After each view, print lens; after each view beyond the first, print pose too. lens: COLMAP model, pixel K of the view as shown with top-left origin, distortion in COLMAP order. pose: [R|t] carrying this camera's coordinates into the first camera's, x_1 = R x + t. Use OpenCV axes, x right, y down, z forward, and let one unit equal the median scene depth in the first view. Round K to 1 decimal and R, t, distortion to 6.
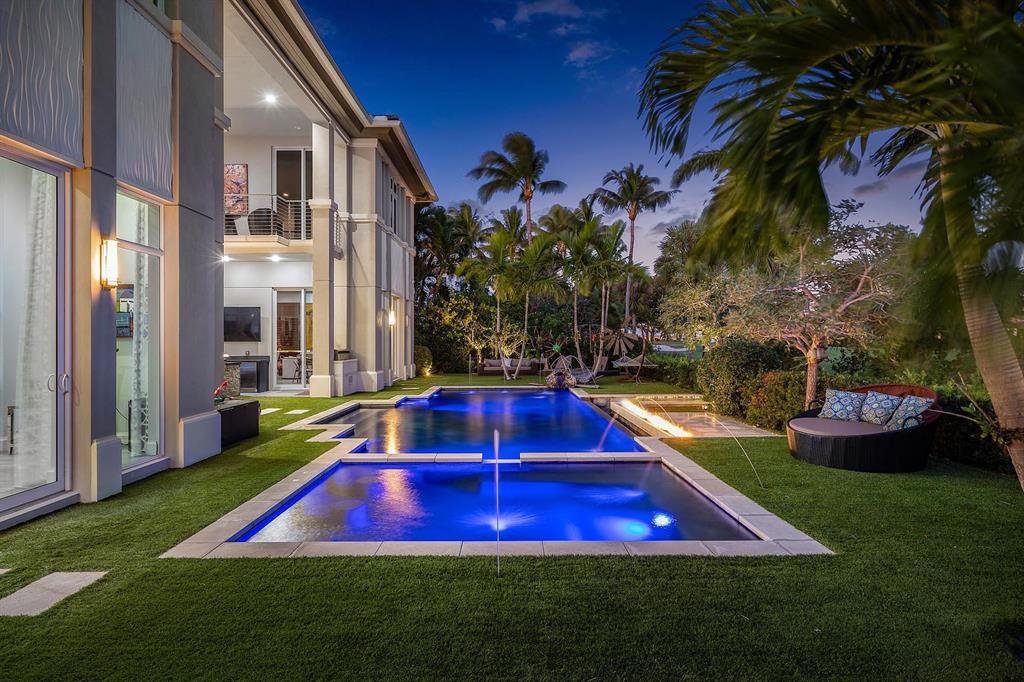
lens RADIAL K [[534.5, 0, 512.0], [0, 534.5, 341.0], [0, 0, 1]] dist [-0.000339, 0.000313]
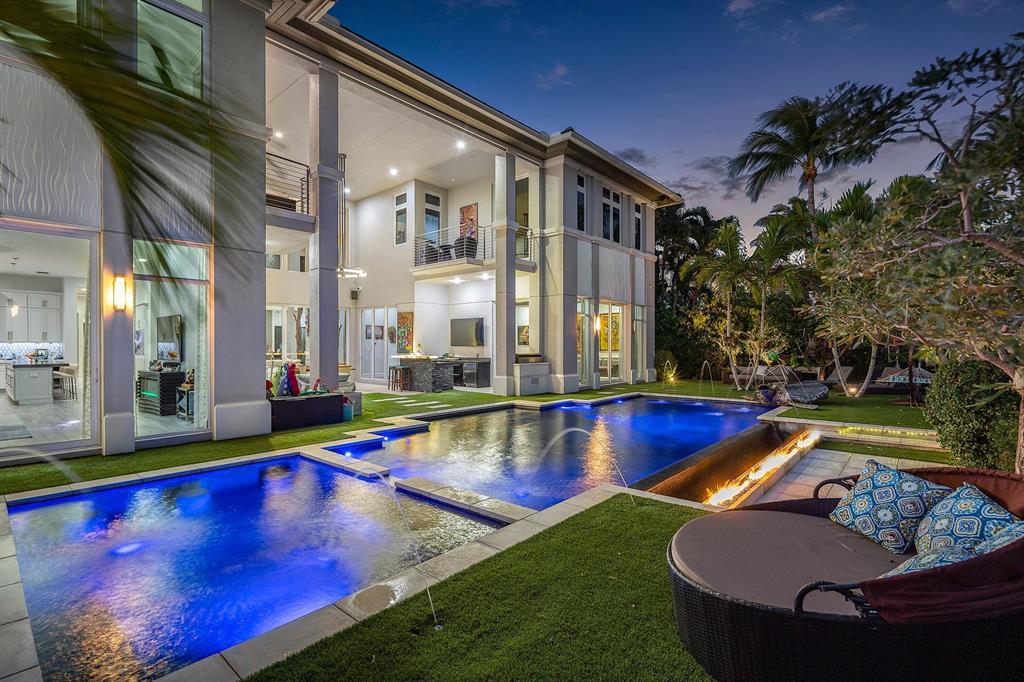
lens RADIAL K [[469.7, 0, 512.0], [0, 469.7, 341.0], [0, 0, 1]] dist [-0.022408, -0.000022]
pose [[0.745716, -0.003784, -0.666253, 0.287752], [-0.002201, 0.999964, -0.008144, -0.001583], [0.666260, 0.007539, 0.745681, 0.240267]]
